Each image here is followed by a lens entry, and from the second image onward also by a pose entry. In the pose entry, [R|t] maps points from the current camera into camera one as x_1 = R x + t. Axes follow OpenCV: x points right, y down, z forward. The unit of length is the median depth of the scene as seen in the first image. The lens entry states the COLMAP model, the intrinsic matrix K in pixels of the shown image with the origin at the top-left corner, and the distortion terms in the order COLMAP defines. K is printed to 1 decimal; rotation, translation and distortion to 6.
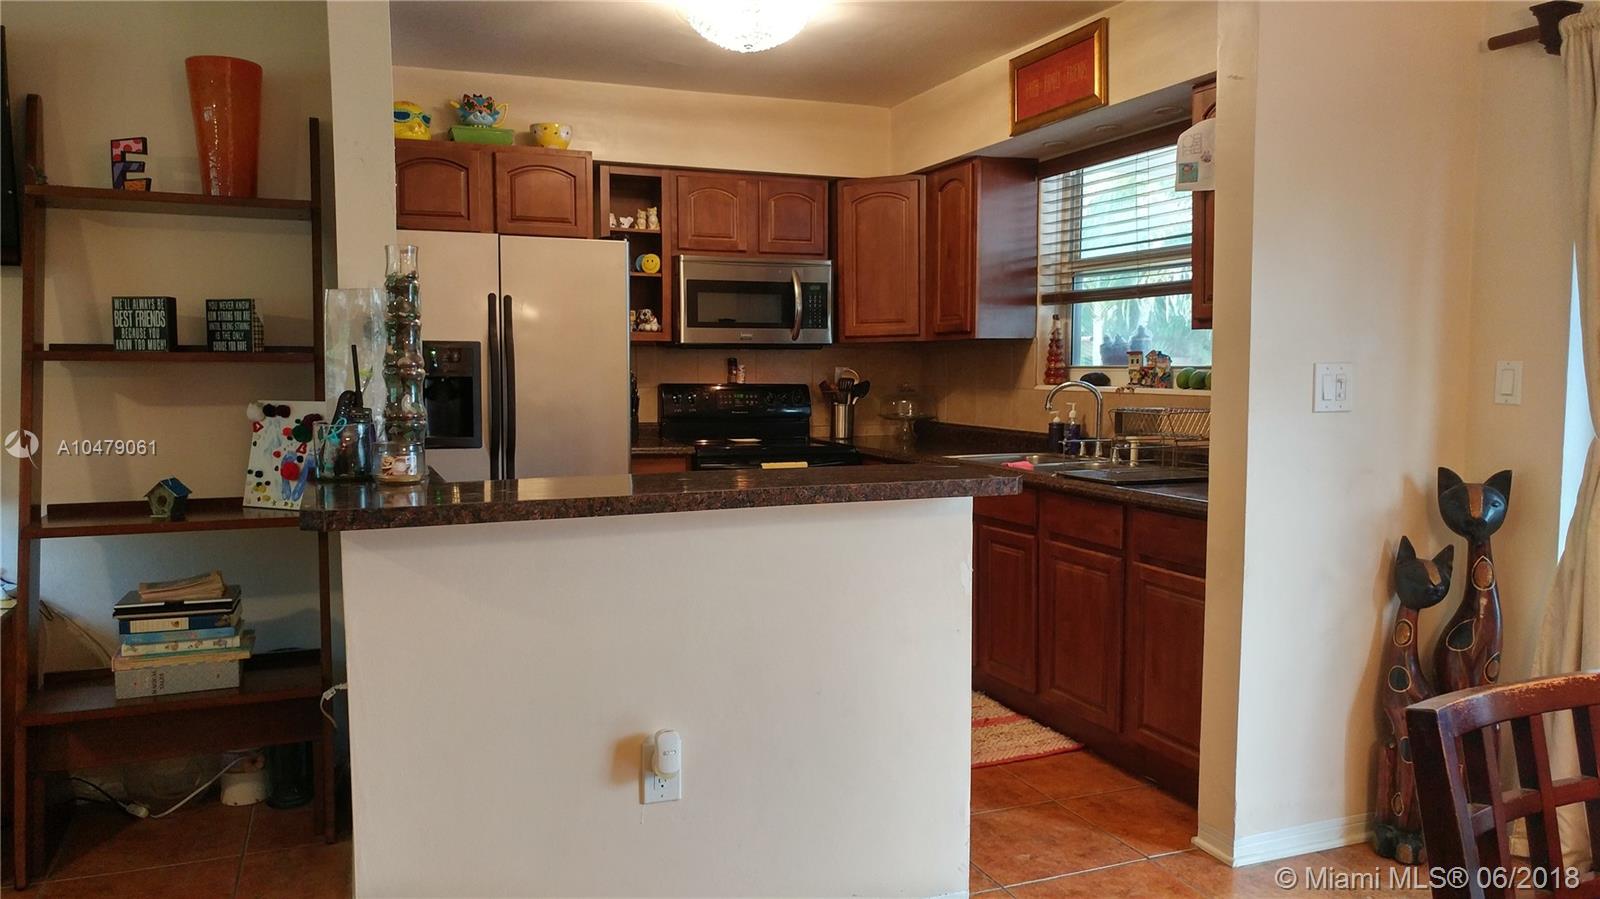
lens RADIAL K [[1162.4, 0, 798.1], [0, 1162.4, 452.3], [0, 0, 1]] dist [0.012148, 0.000422]
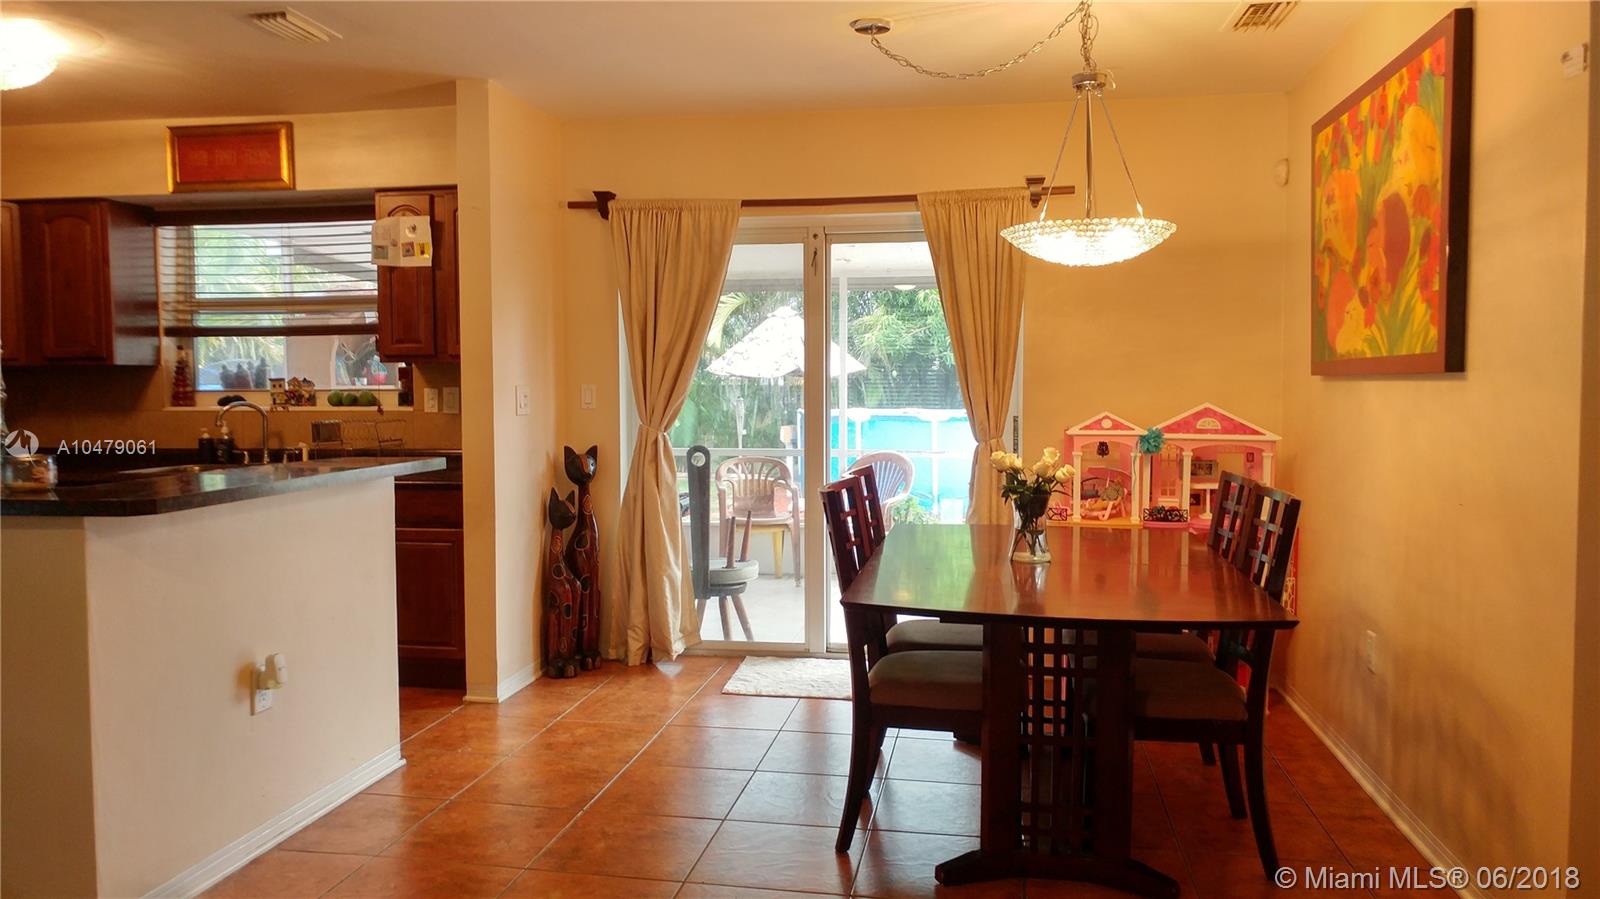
lens RADIAL K [[1162.4, 0, 798.0], [0, 1162.4, 450.2], [0, 0, 1]] dist [0.012148, 0.000422]
pose [[0.513447, -0.044231, 0.856981, -0.478894], [0.070184, 0.997489, 0.009433, 0.017342], [-0.855246, 0.055303, 0.515262, -0.114623]]
